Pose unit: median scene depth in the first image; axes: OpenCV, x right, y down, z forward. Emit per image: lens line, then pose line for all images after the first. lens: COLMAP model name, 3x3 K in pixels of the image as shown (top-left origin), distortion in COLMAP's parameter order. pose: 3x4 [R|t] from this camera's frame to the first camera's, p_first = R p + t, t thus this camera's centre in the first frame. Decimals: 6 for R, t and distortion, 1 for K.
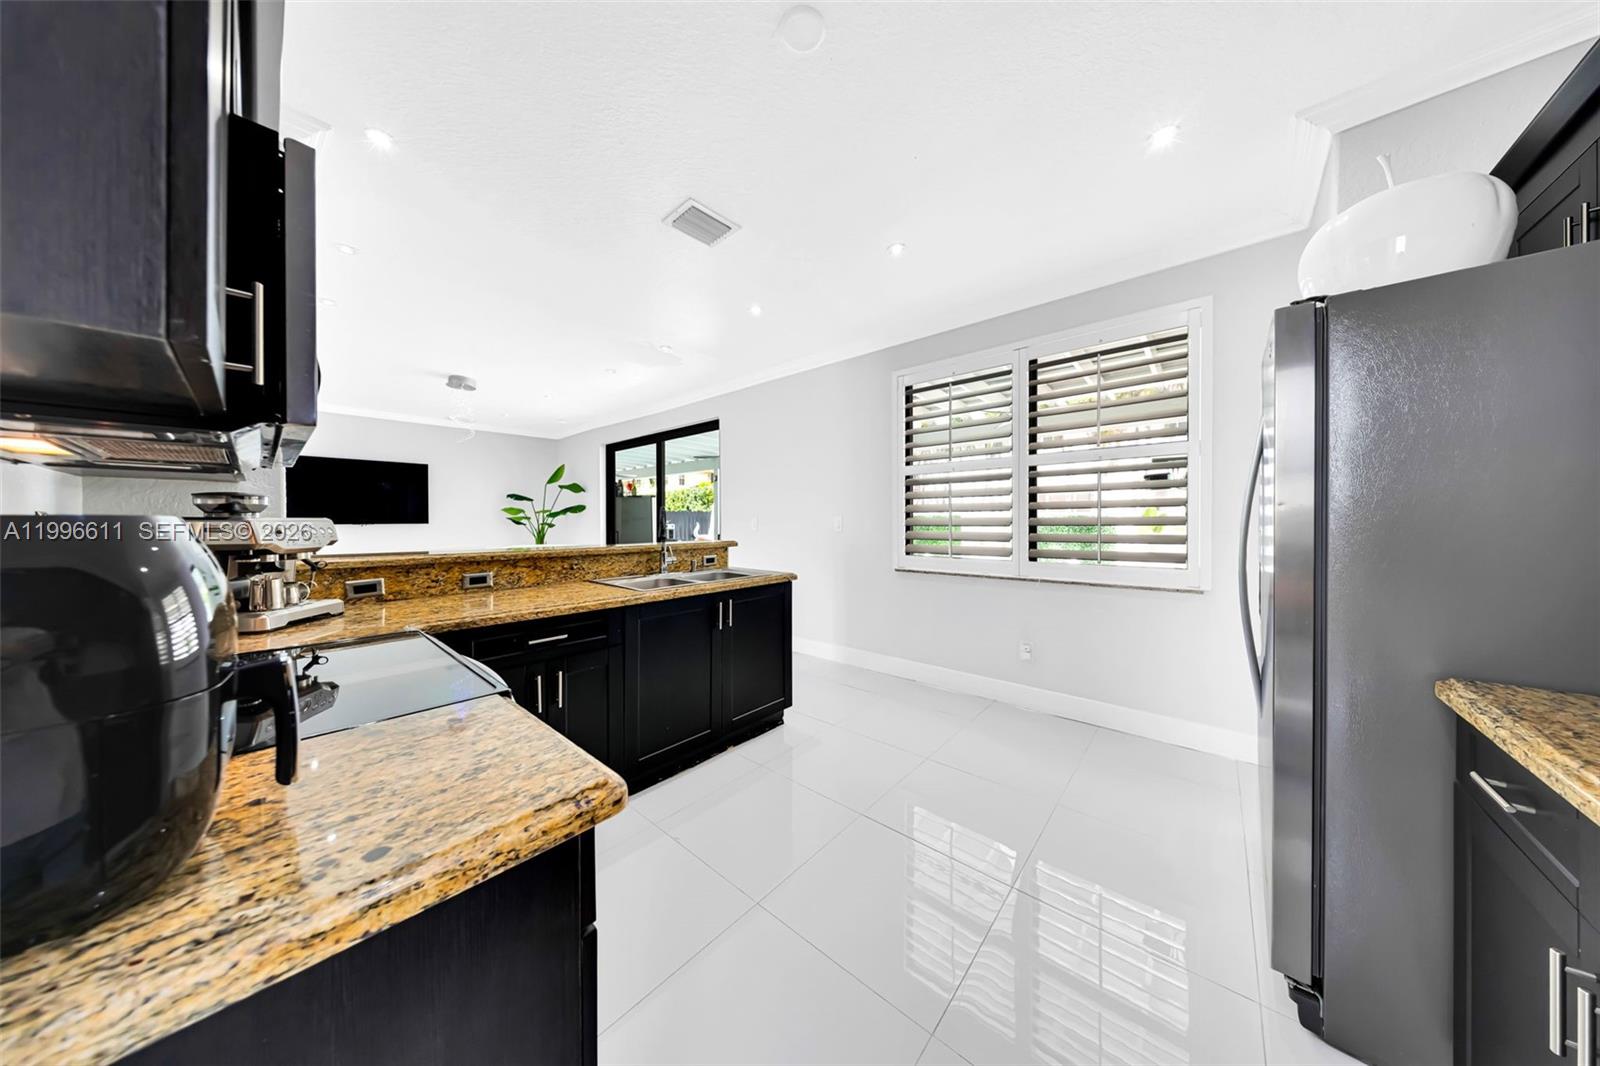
lens RADIAL K [[472.1, 0, 800.0], [0, 472.1, 533.0], [0, 0, 1]] dist [0.000113, 0.000013]
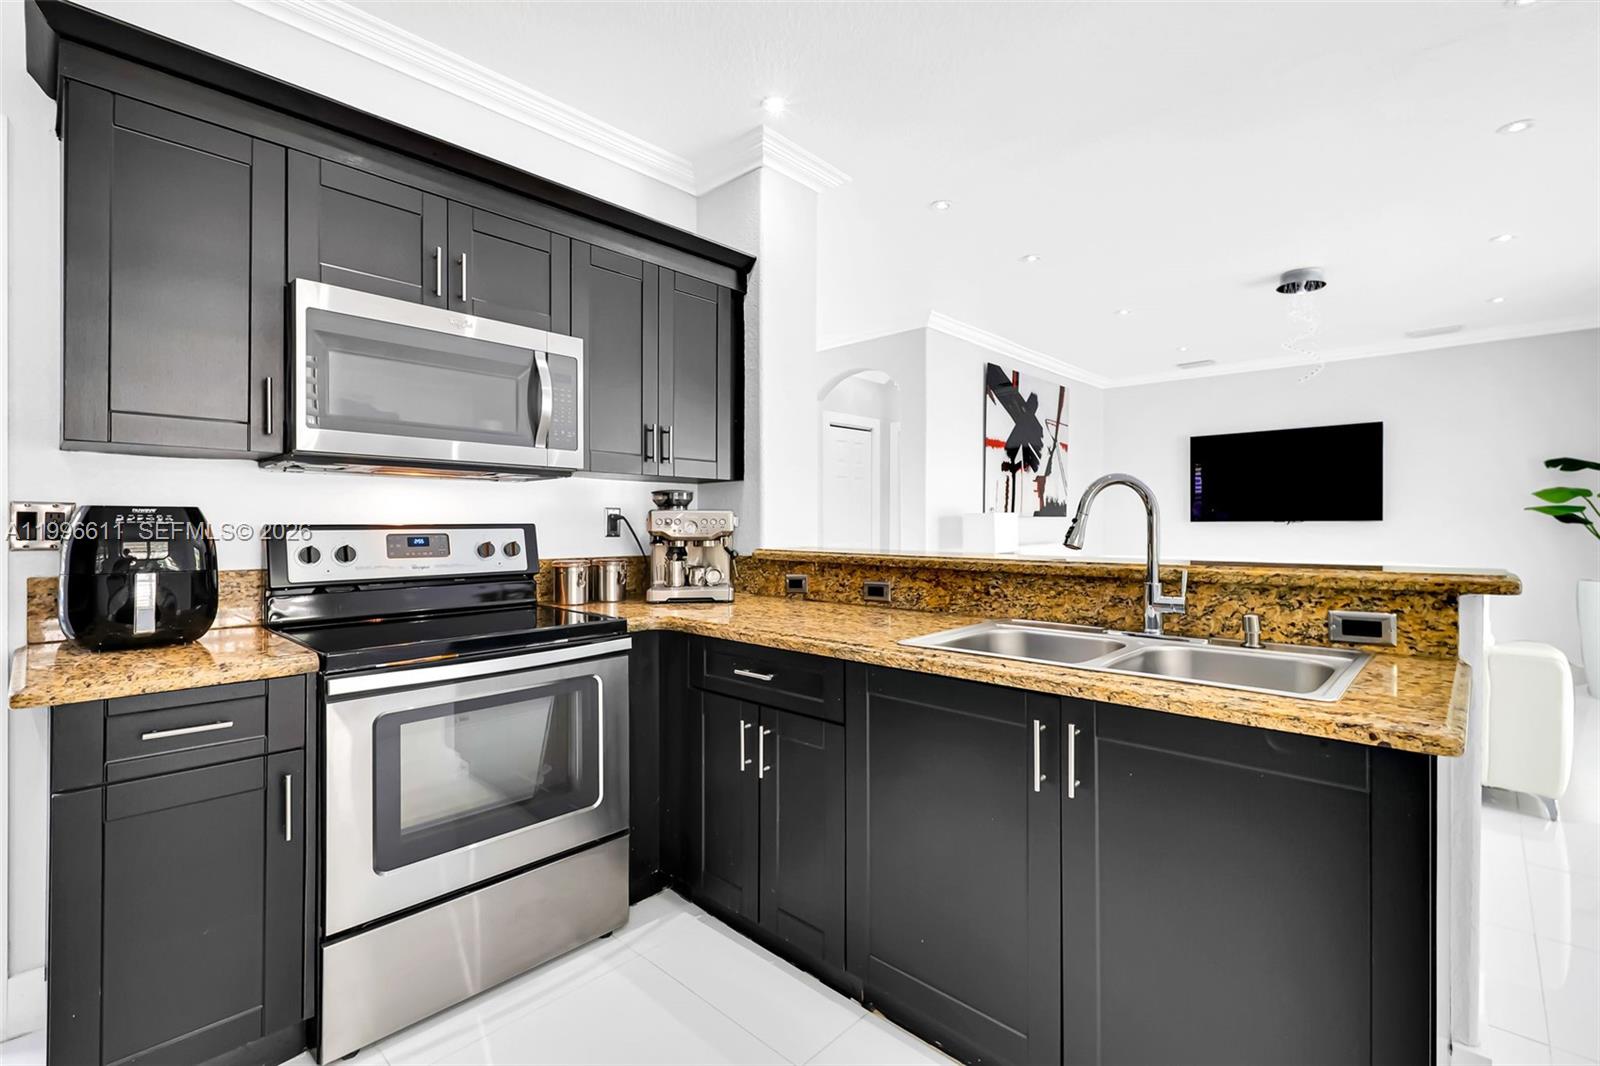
lens RADIAL K [[717.1, 0, 800.0], [0, 717.1, 533.0], [0, 0, 1]] dist [0.001344, 0.000076]
pose [[-0.046840, 0.015766, -0.998778, 0.420013], [-0.024183, 0.999564, 0.016912, -0.007116], [0.998610, 0.024946, -0.046438, 0.862966]]
